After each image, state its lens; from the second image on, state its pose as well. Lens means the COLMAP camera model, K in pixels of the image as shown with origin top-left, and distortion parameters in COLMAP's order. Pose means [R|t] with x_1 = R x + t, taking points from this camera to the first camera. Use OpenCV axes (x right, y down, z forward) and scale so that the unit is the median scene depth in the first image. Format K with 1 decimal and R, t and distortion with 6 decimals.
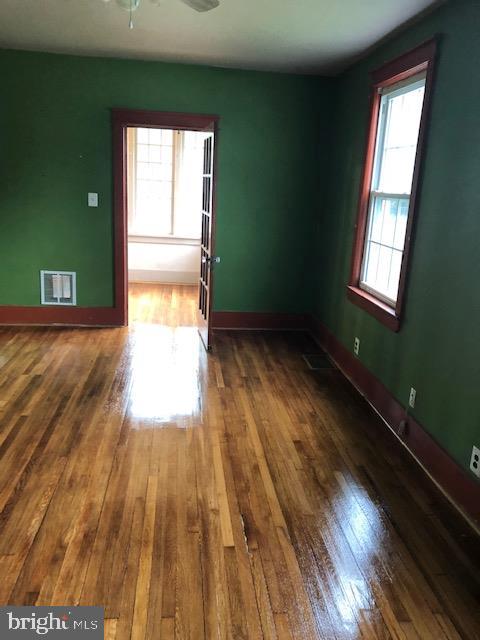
lens RADIAL K [[528.0, 0, 239.9], [0, 528.0, 320.3], [0, 0, 1]] dist [0.005323, 0.000730]
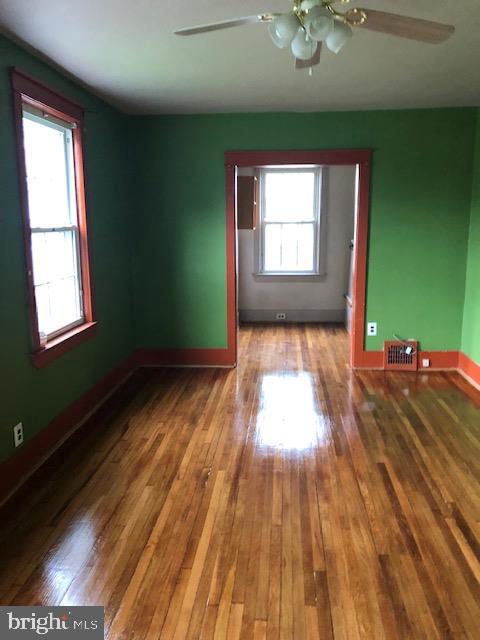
lens RADIAL K [[528.0, 0, 240.3], [0, 528.0, 319.9], [0, 0, 1]] dist [0.005323, 0.000730]
pose [[-0.980686, -0.082155, 0.177501, -0.252257], [0.002627, 0.901894, 0.431949, -0.492351], [-0.195573, 0.424073, -0.884259, 1.802071]]
